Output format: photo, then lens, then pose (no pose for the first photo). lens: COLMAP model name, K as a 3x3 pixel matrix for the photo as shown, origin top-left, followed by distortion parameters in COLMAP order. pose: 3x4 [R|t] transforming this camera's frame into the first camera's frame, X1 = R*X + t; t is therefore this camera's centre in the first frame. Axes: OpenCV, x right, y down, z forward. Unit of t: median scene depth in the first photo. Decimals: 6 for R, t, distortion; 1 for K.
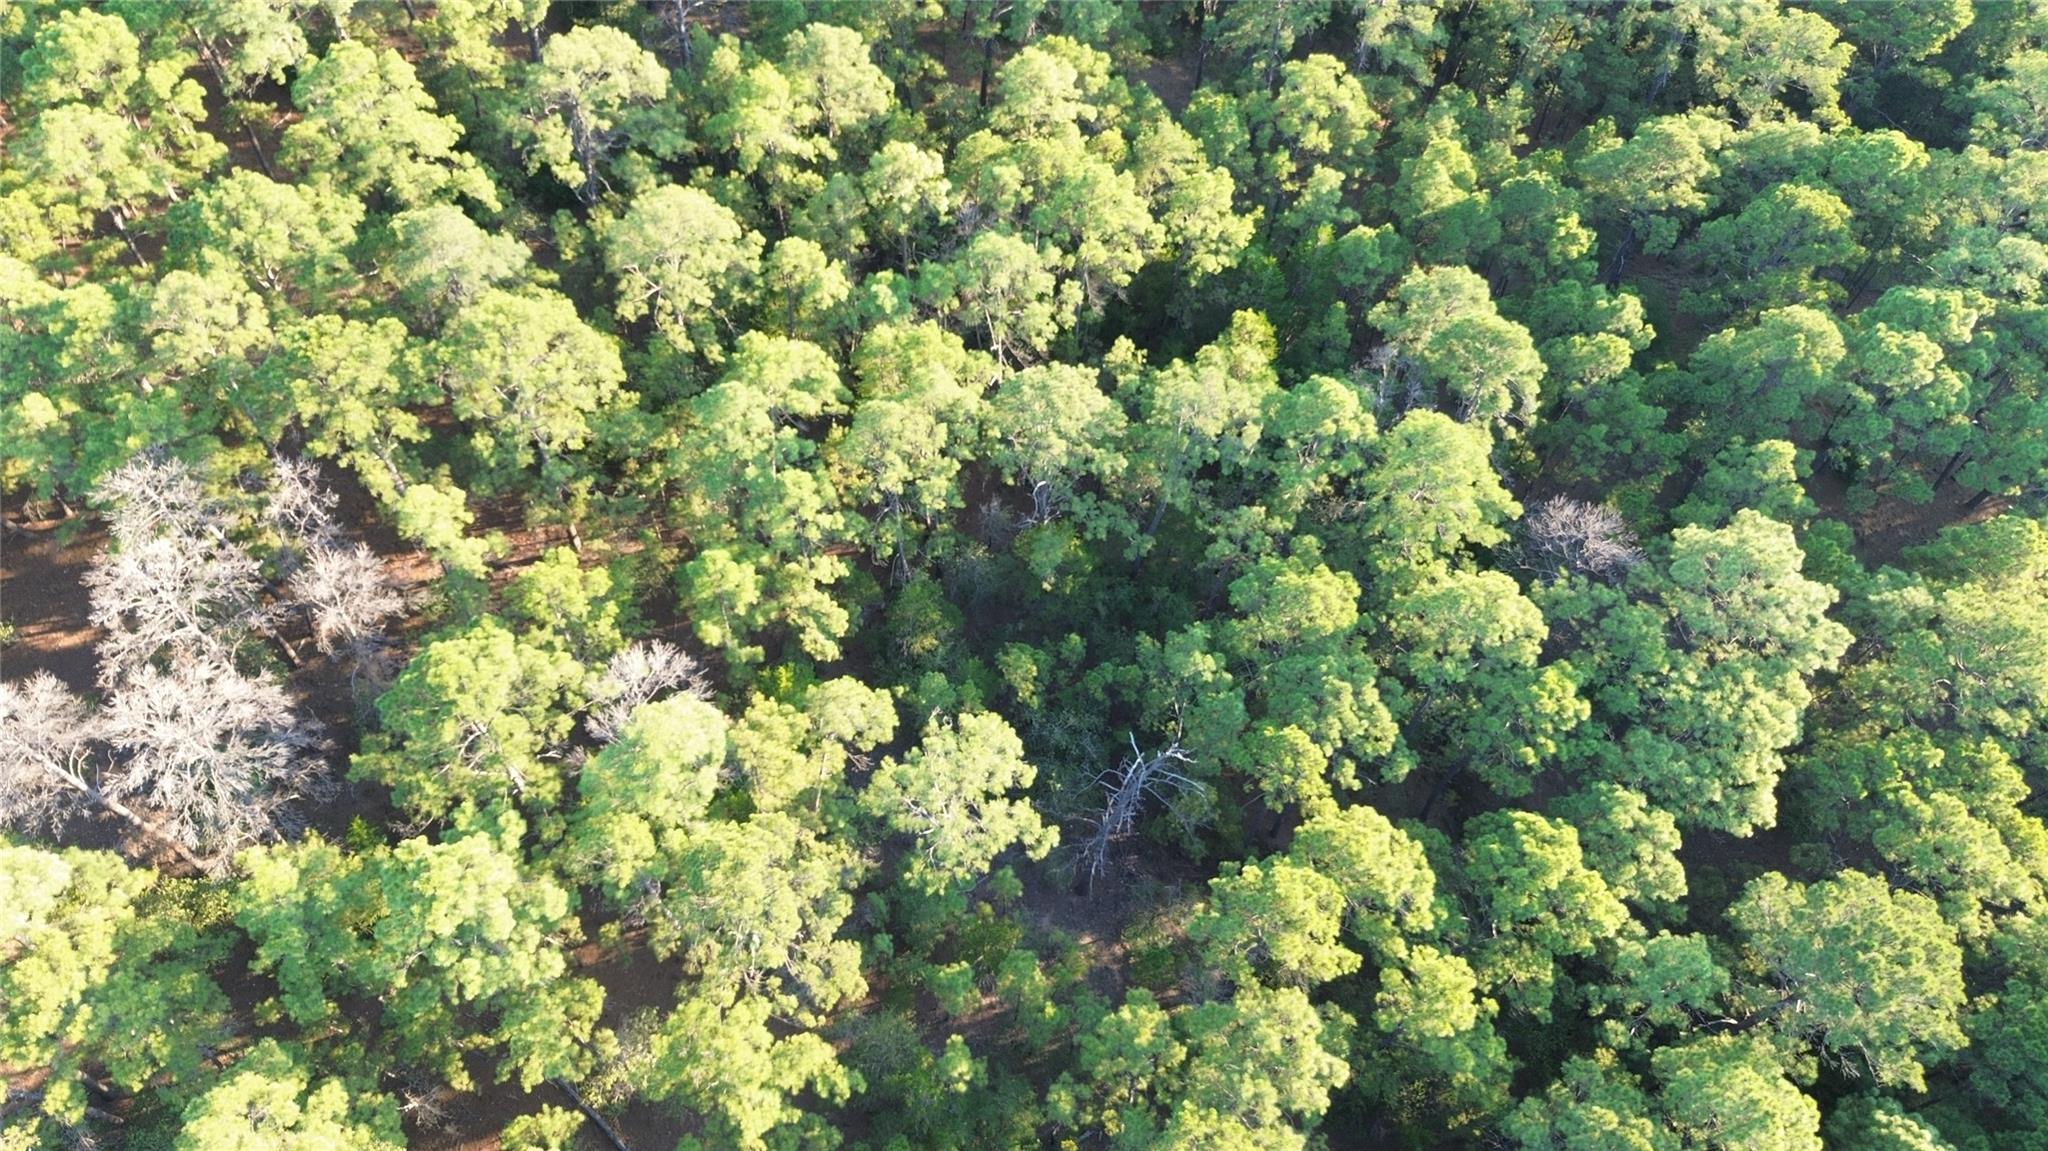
lens RADIAL K [[1454.7, 0, 1028.7], [0, 1454.7, 574.6], [0, 0, 1]] dist [0.060741, -0.052792]
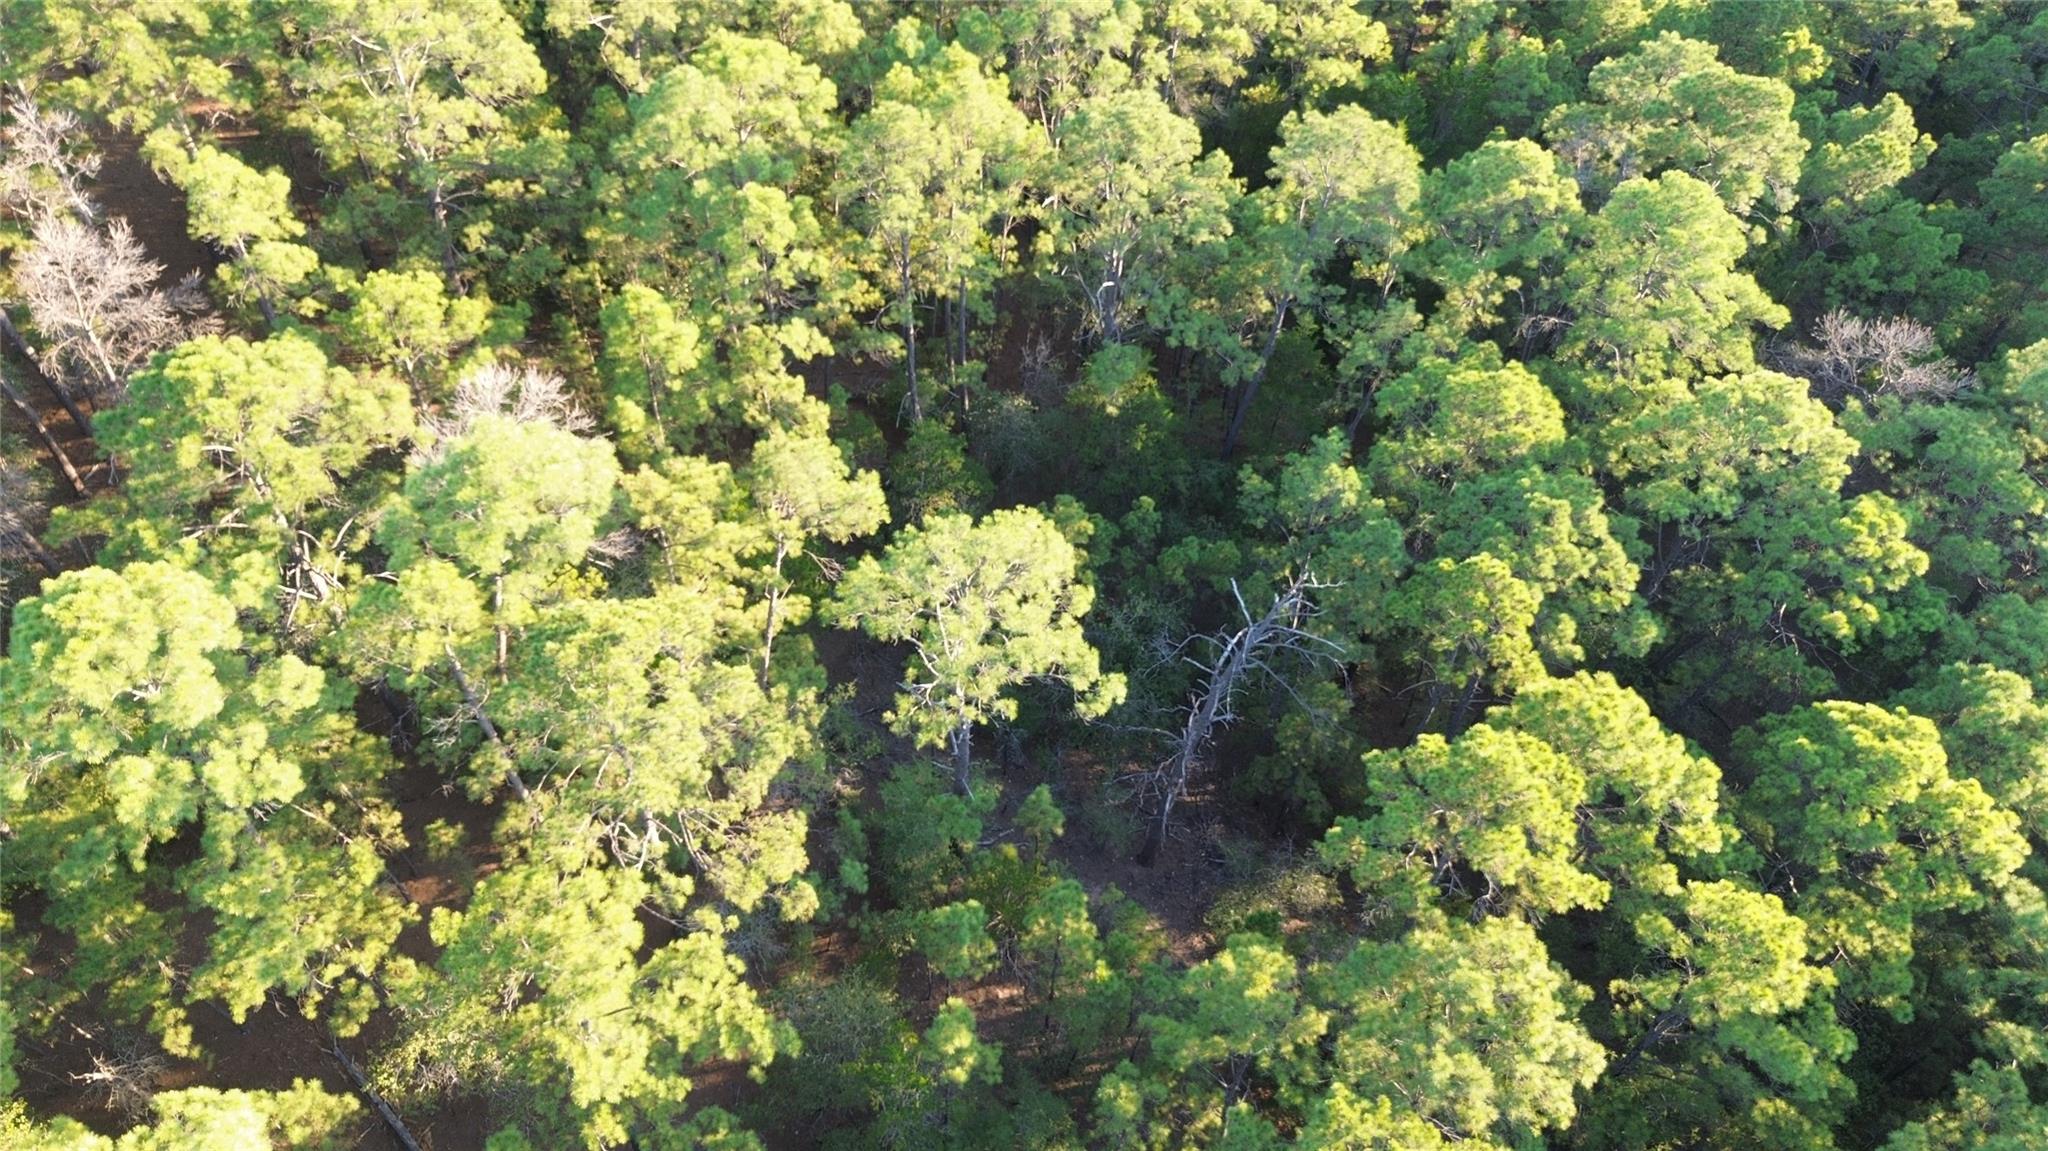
lens RADIAL K [[1454.7, 0, 1028.9], [0, 1454.7, 574.9], [0, 0, 1]] dist [0.060741, -0.052792]
pose [[0.998935, 0.035190, -0.029850, -0.004848], [-0.038897, 0.990163, -0.134401, 0.216628], [0.024827, 0.135419, 0.990477, 0.347517]]
